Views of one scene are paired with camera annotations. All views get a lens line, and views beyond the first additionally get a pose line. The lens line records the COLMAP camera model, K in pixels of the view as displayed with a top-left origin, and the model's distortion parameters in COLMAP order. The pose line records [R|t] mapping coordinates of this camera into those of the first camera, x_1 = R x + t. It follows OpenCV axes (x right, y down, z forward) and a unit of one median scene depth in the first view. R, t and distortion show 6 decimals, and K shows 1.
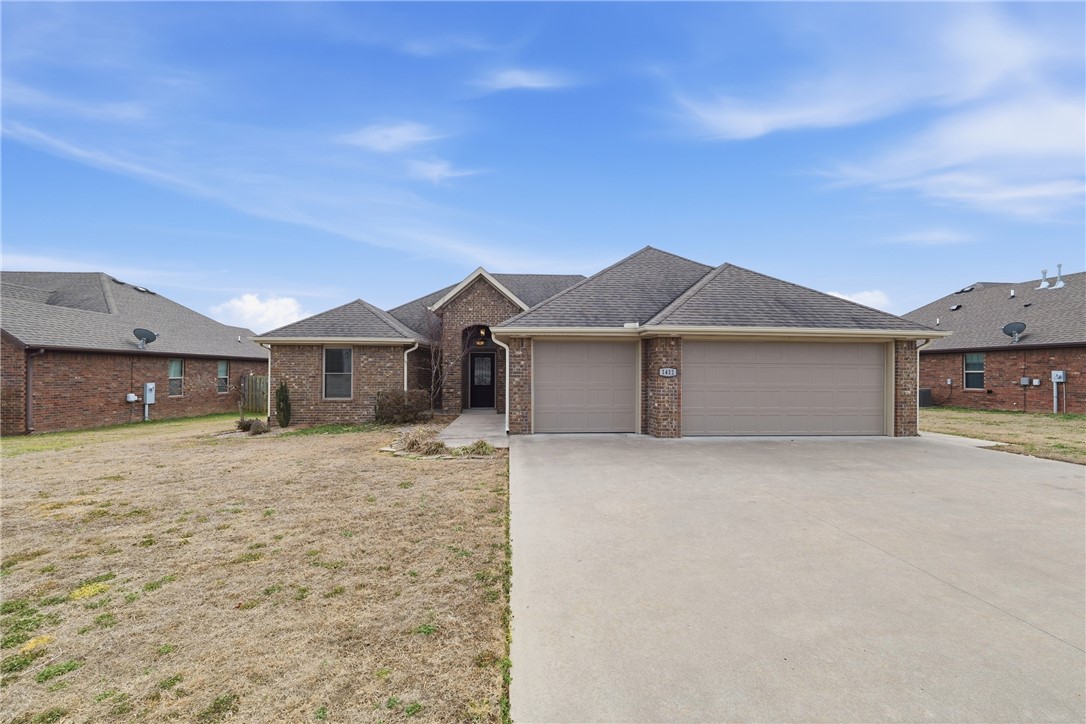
lens RADIAL K [[444.1, 0, 538.2], [0, 444.1, 371.7], [0, 0, 1]] dist [-0.014156, 0.001818]
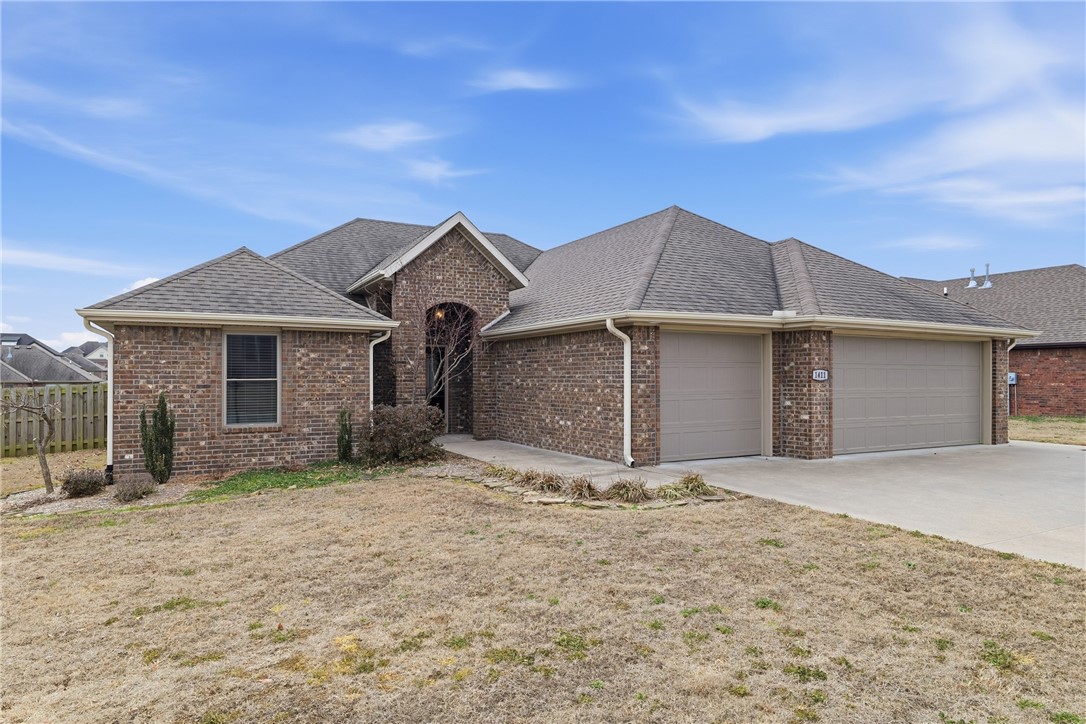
lens RADIAL K [[656.8, 0, 540.2], [0, 656.8, 366.9], [0, 0, 1]] dist [0.002615, -0.006711]
pose [[0.912772, 0.001794, 0.408466, -0.473297], [0.003813, 0.999909, -0.012911, -0.000143], [-0.408452, 0.013342, 0.912682, 0.104618]]
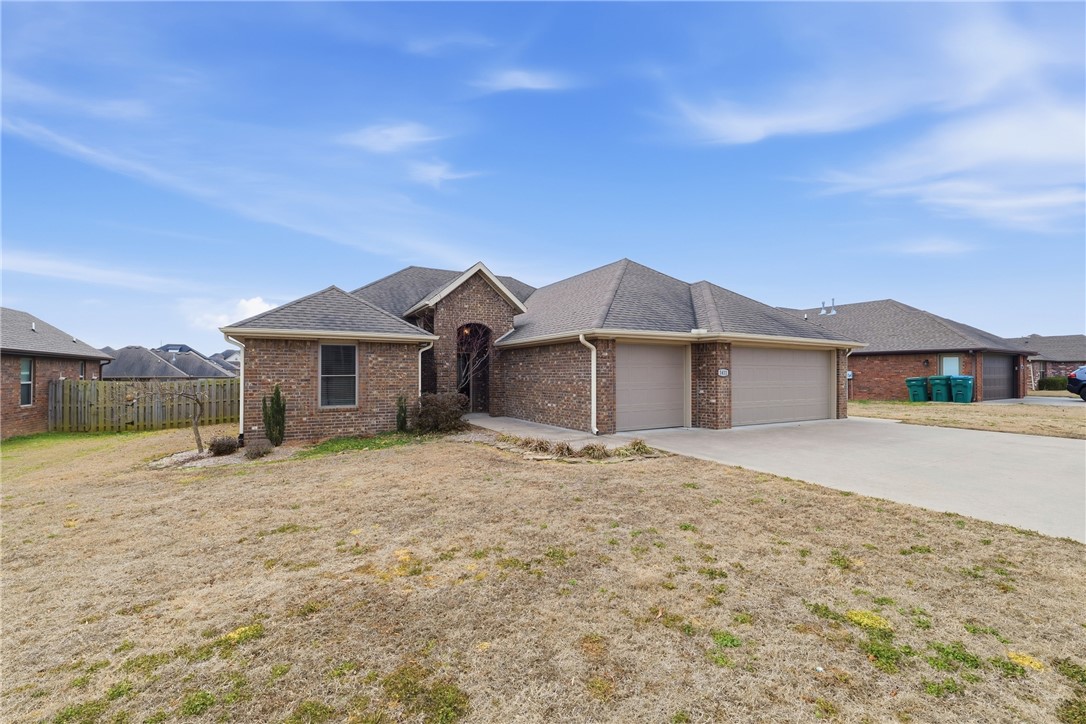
lens RADIAL K [[444.1, 0, 540.8], [0, 444.1, 366.4], [0, 0, 1]] dist [-0.014156, 0.001818]
pose [[0.907110, 0.003000, 0.420883, -0.471991], [0.003362, 0.999891, -0.014374, -0.000146], [-0.420880, 0.014454, 0.907001, 0.107600]]
